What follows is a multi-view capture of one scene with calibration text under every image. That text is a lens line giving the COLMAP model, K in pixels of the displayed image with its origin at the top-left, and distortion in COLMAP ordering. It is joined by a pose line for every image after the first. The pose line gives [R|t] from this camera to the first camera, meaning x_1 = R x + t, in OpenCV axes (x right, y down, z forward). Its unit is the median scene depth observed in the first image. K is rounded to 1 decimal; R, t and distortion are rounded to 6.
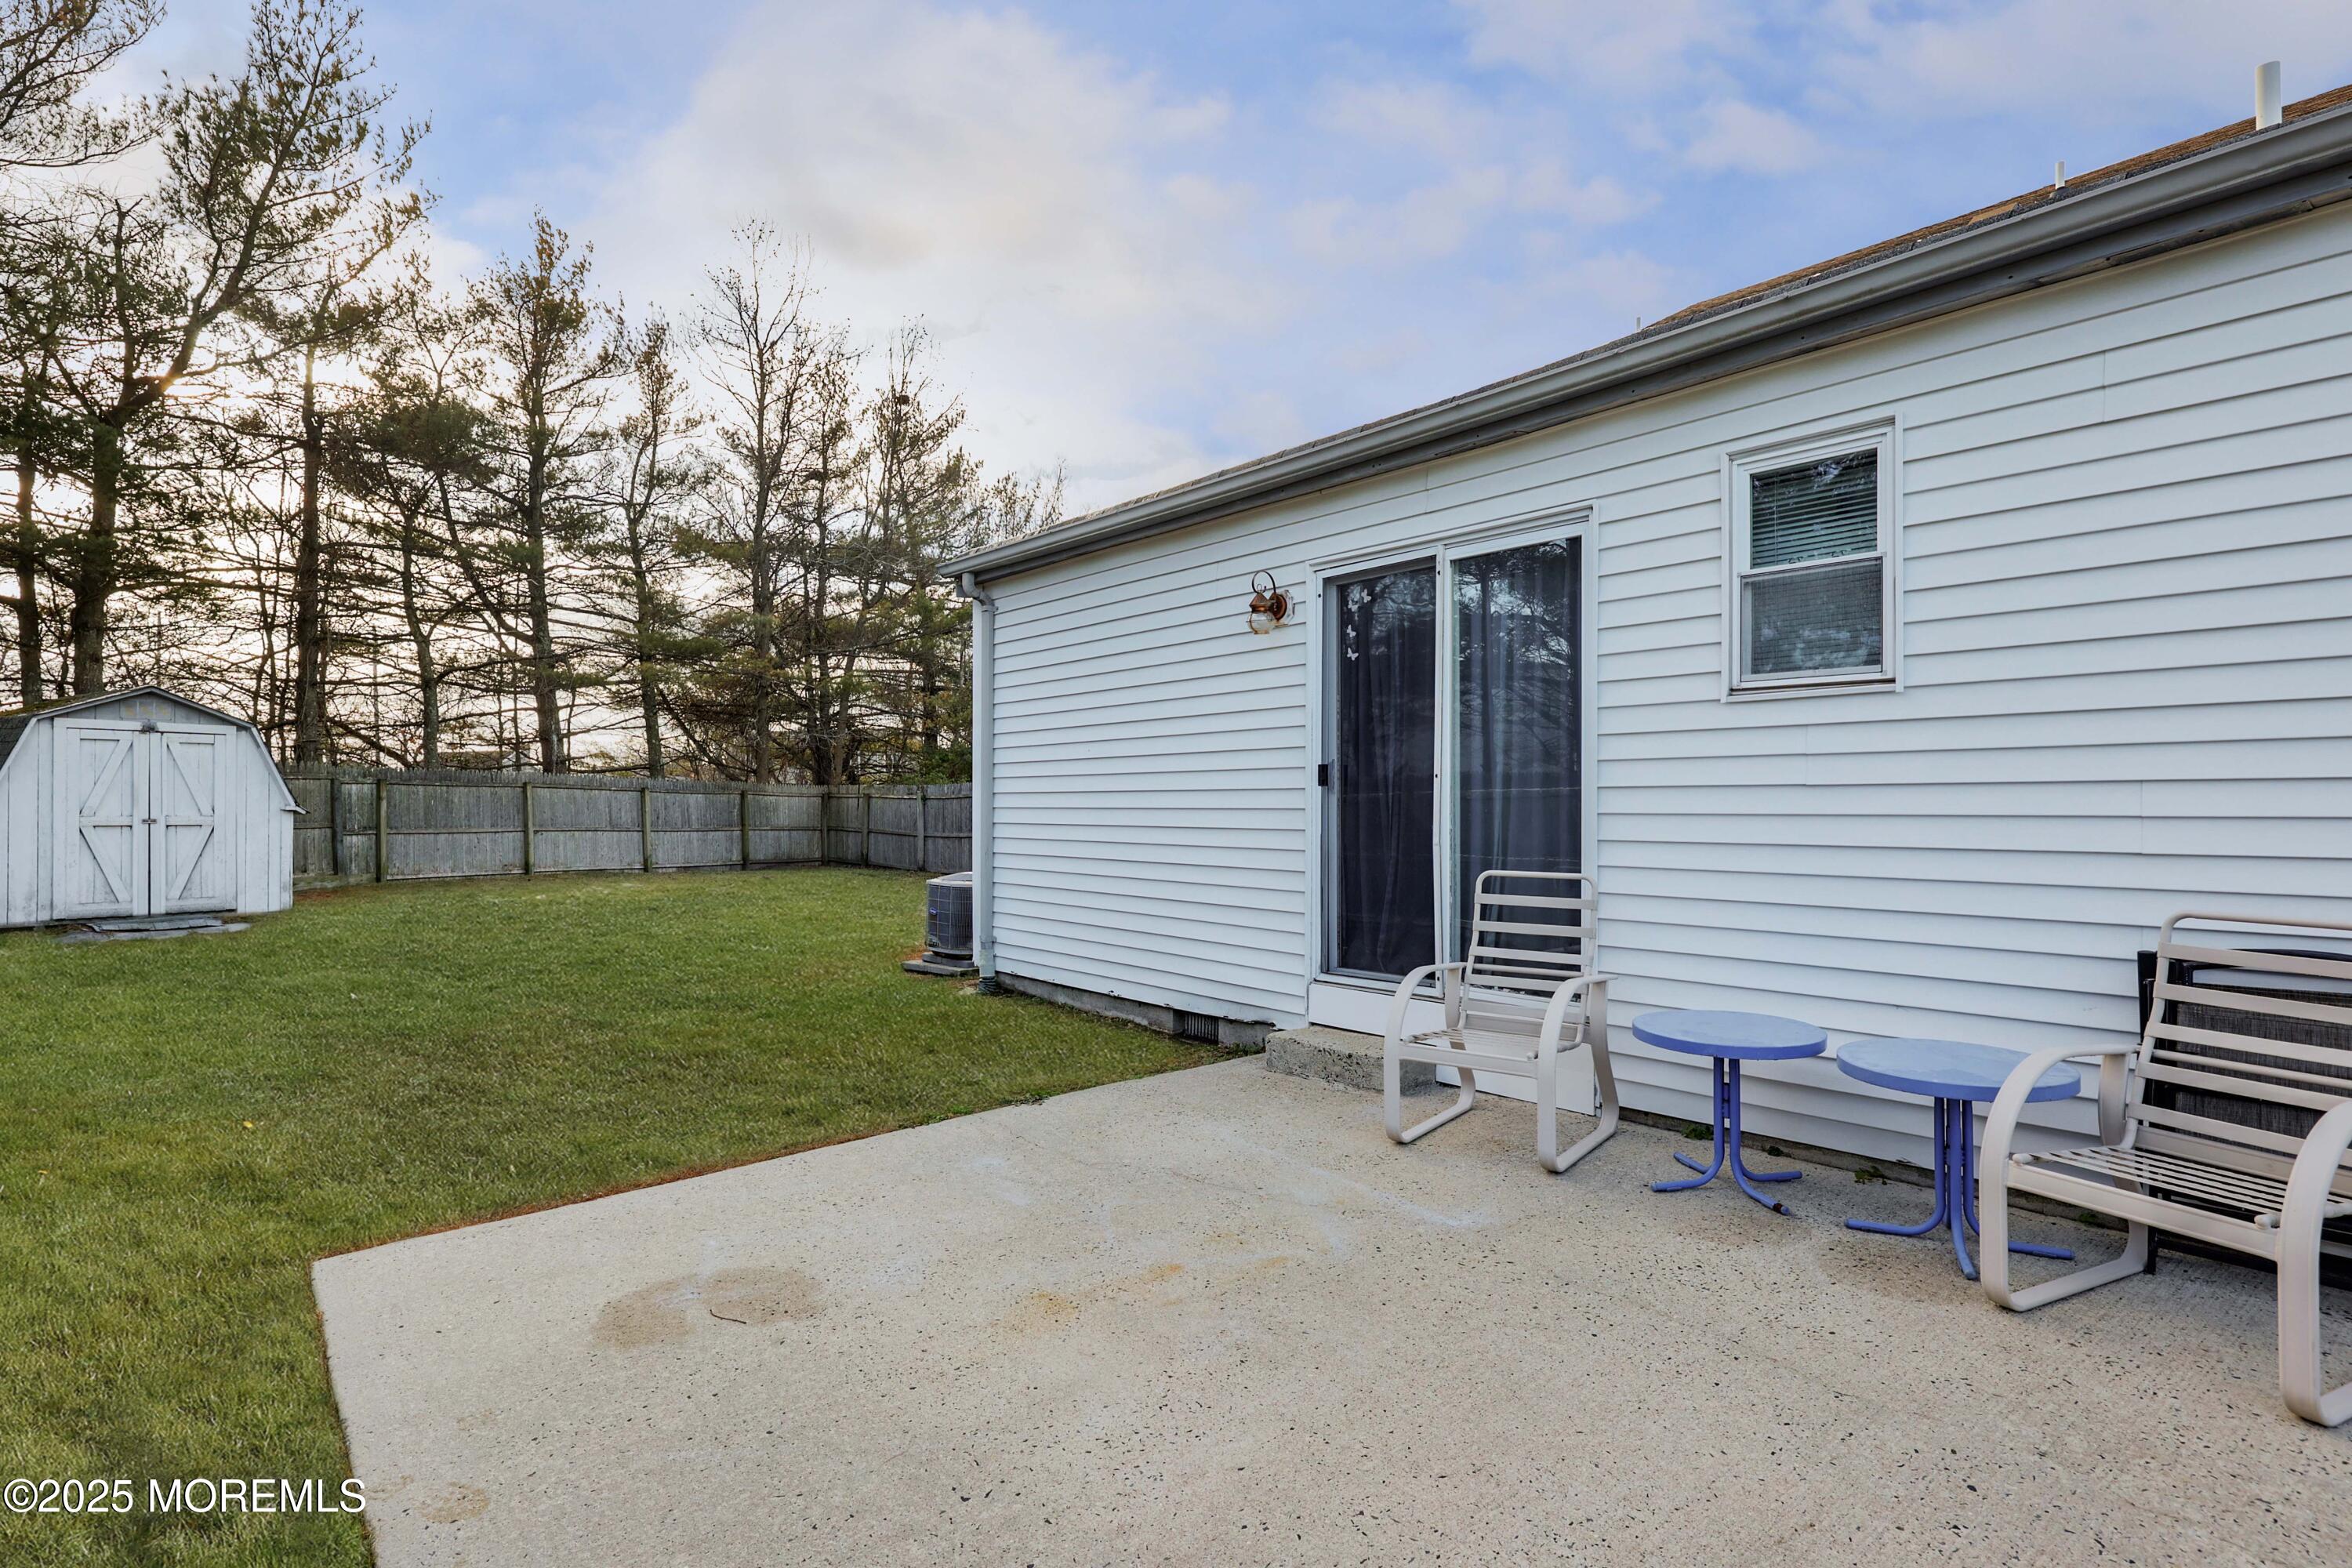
lens RADIAL K [[1154.6, 0, 1149.6], [0, 1154.6, 778.4], [0, 0, 1]] dist [0.001868, 0.000276]
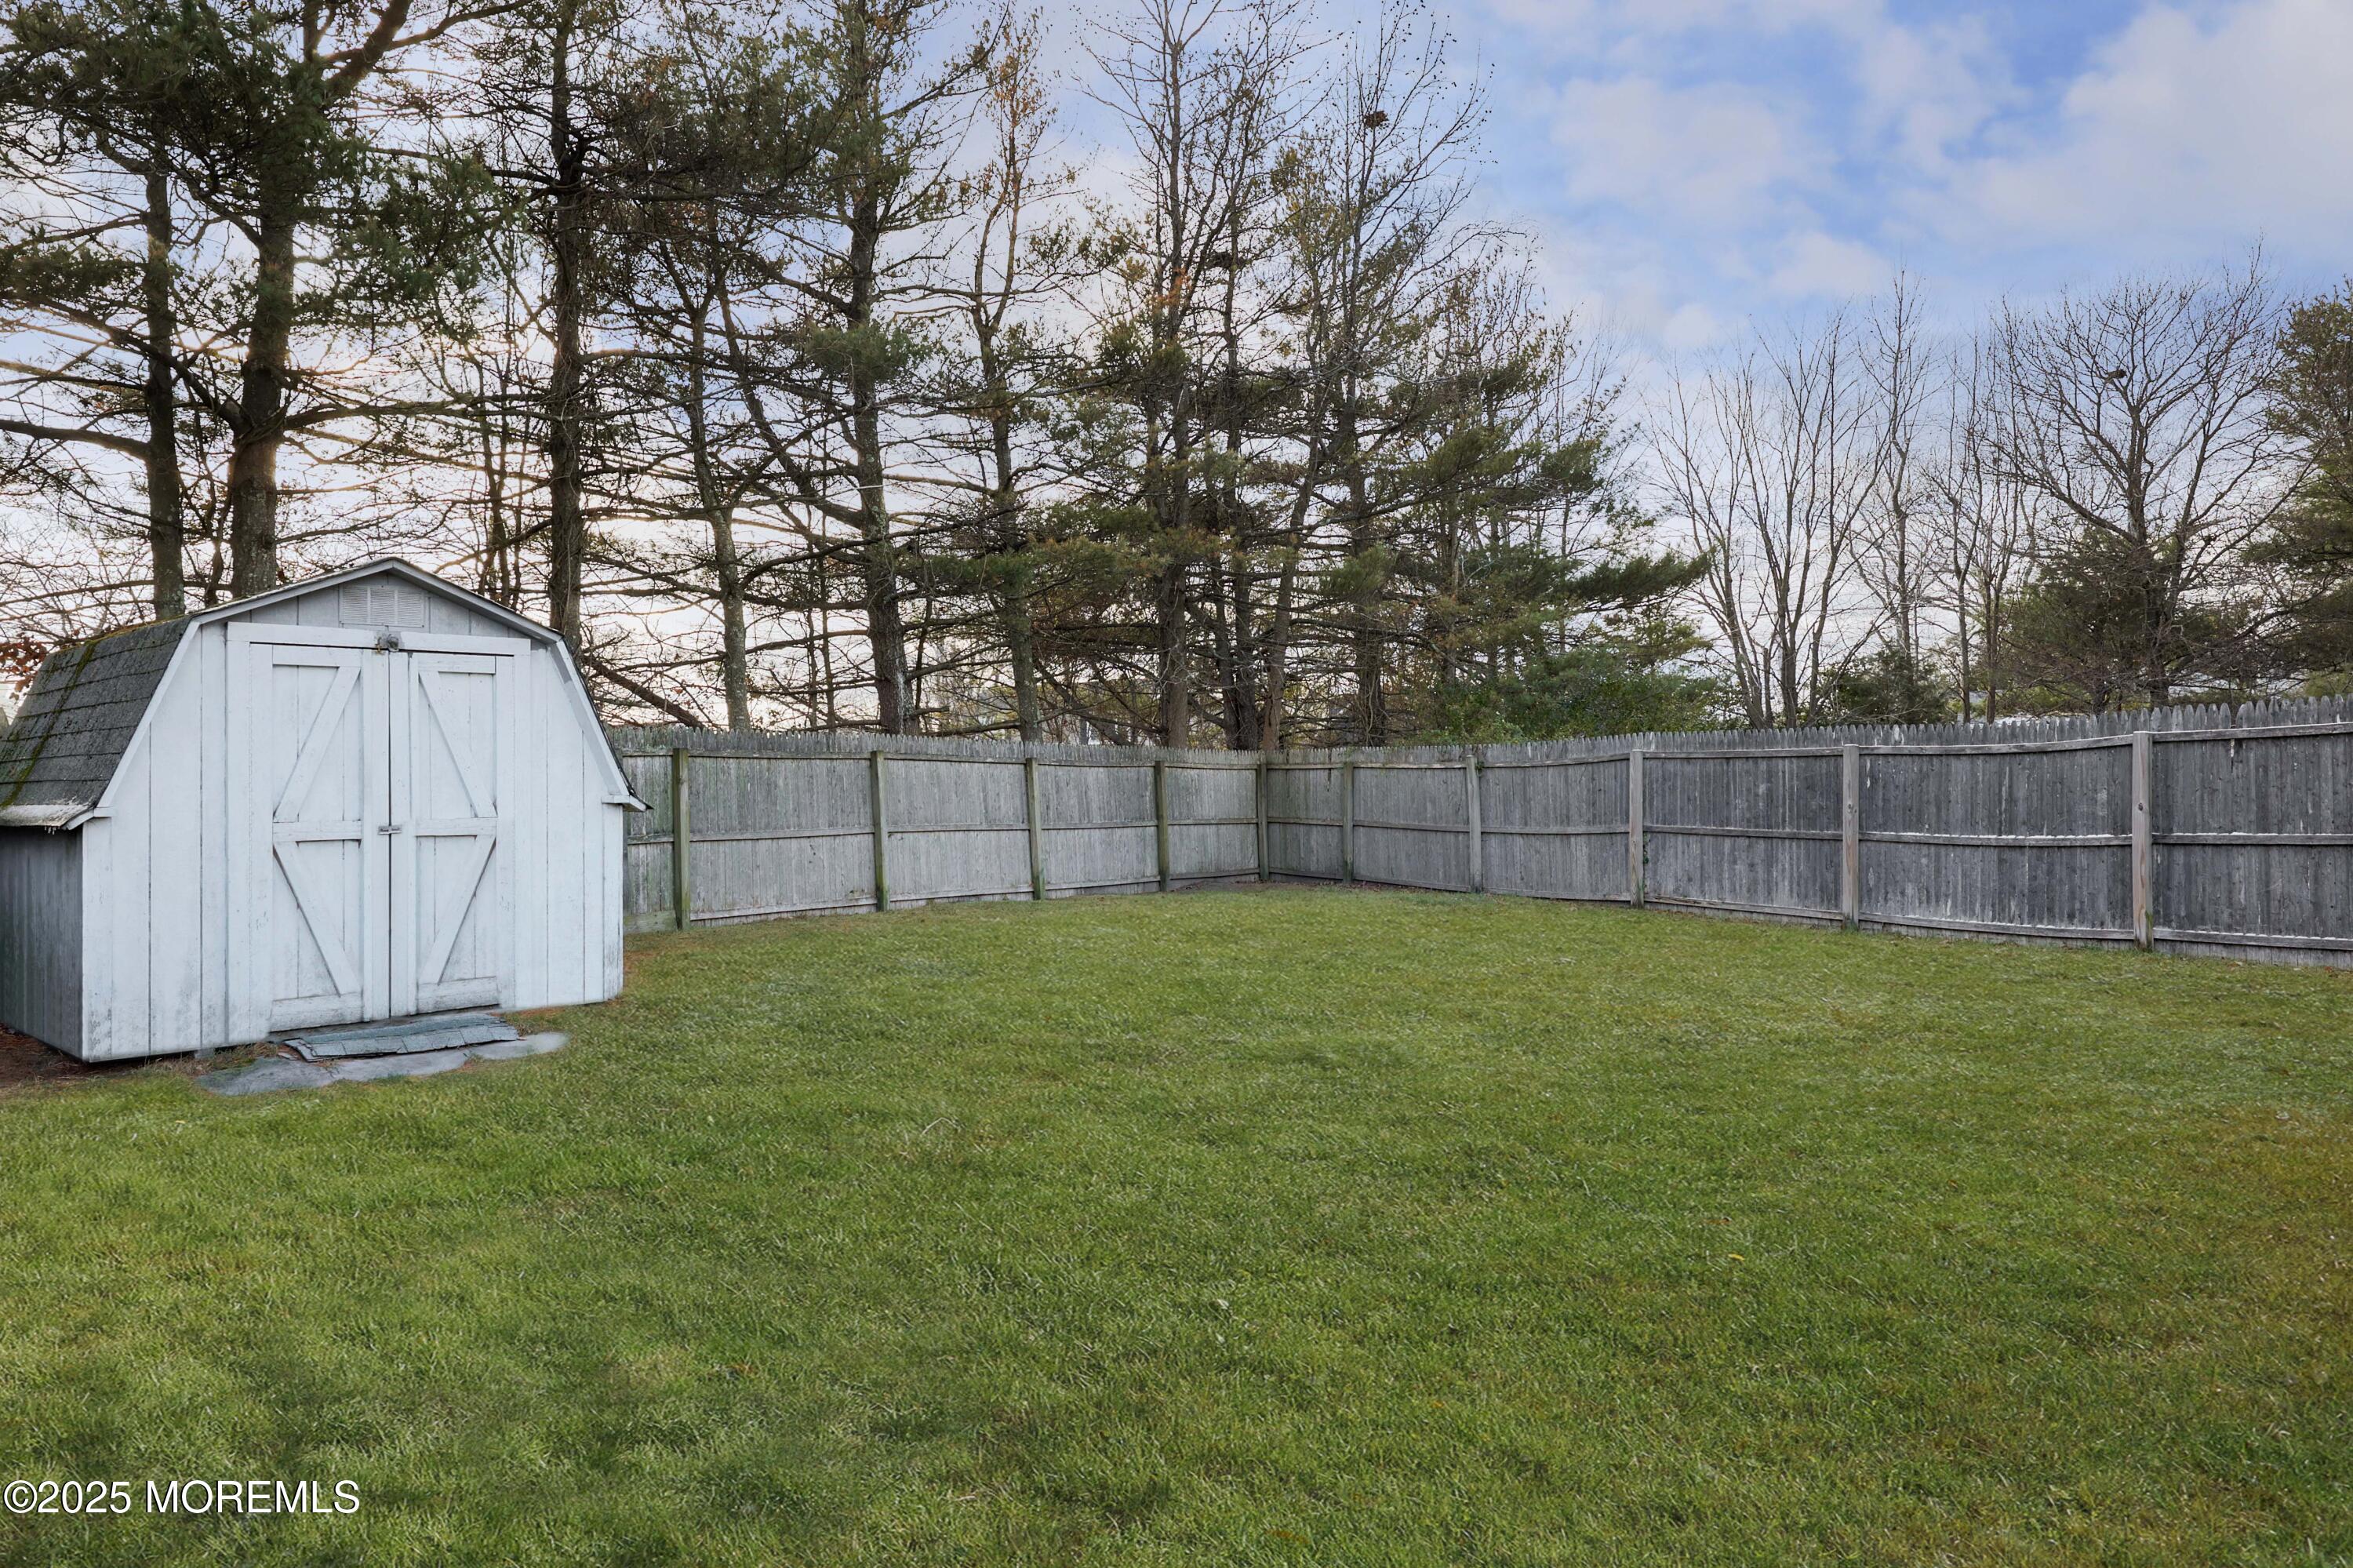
lens RADIAL K [[1556.4, 0, 1177.3], [0, 1556.4, 709.9], [0, 0, 1]] dist [0.001530, 0.000456]
pose [[0.984321, -0.025181, -0.174581, -0.254368], [0.021101, 0.999460, -0.025185, 0.005824], [0.175121, 0.021107, 0.984321, 0.245773]]
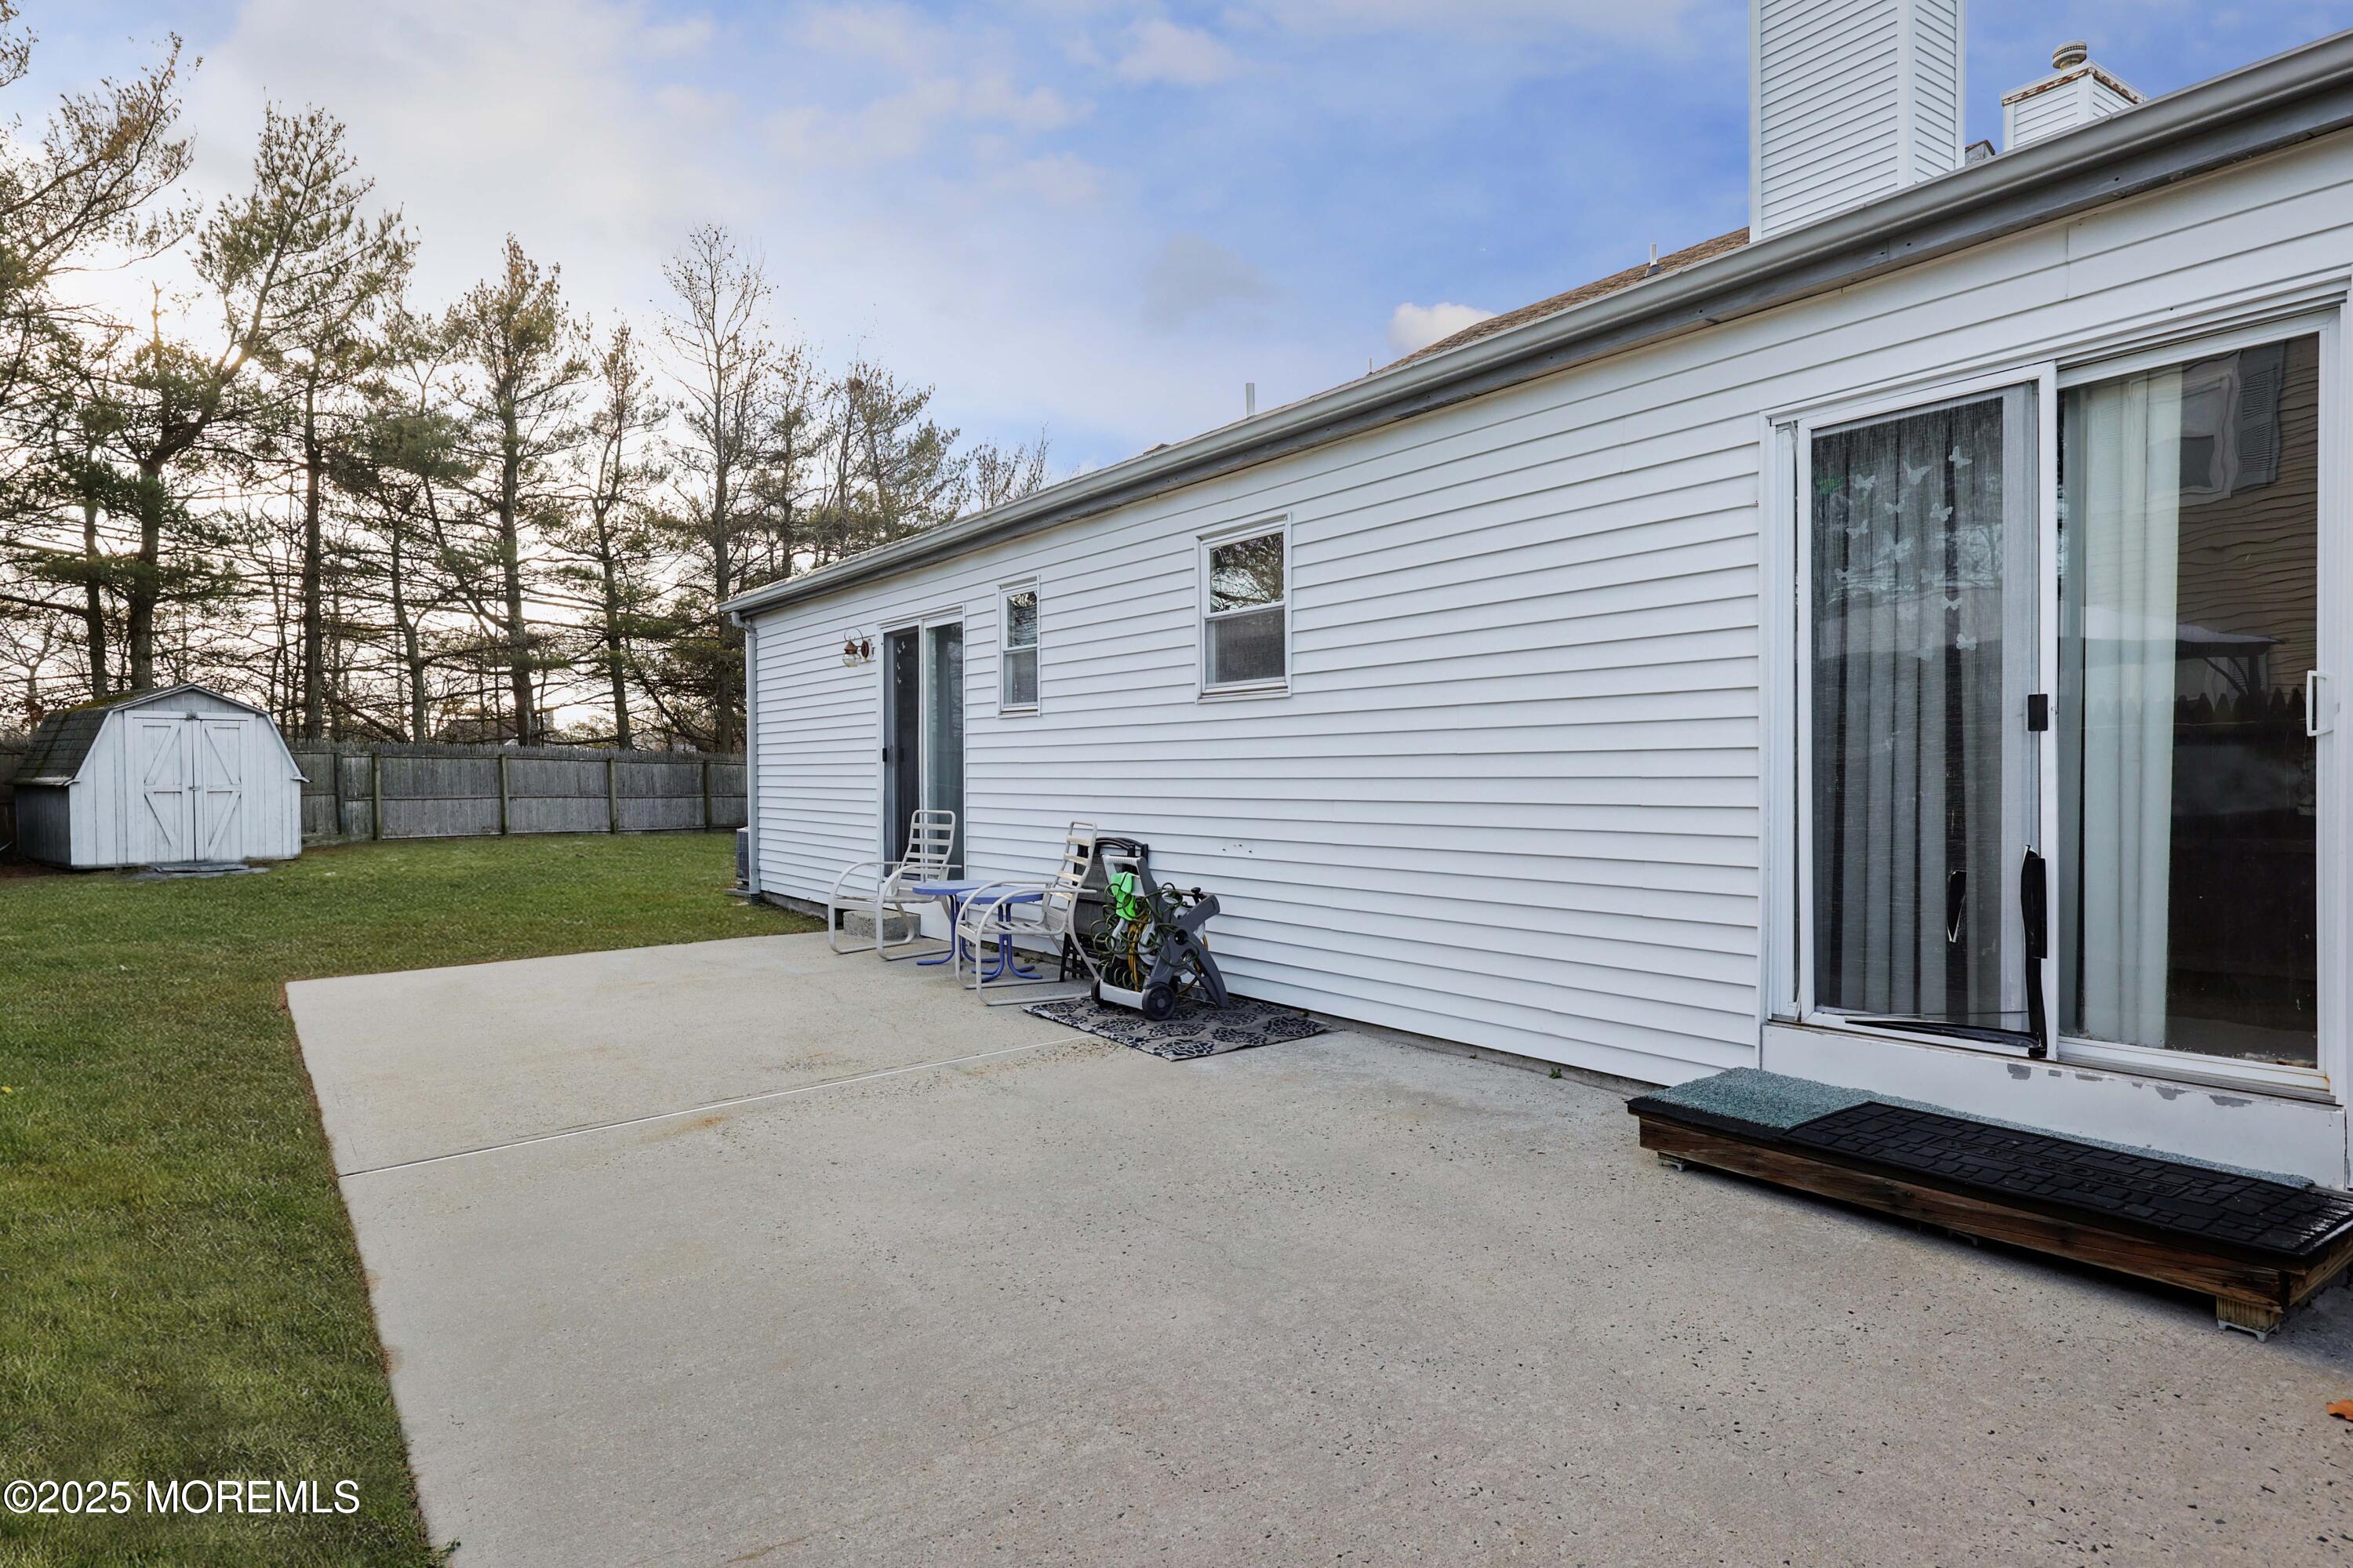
lens RADIAL K [[1306.5, 0, 1149.1], [0, 1306.5, 763.5], [0, 0, 1]] dist [-0.002681, 0.003021]
pose [[0.997369, -0.004827, -0.072335, 0.189615], [0.006080, 0.999835, 0.017116, -0.005737], [0.072241, -0.017511, 0.997234, -0.233689]]
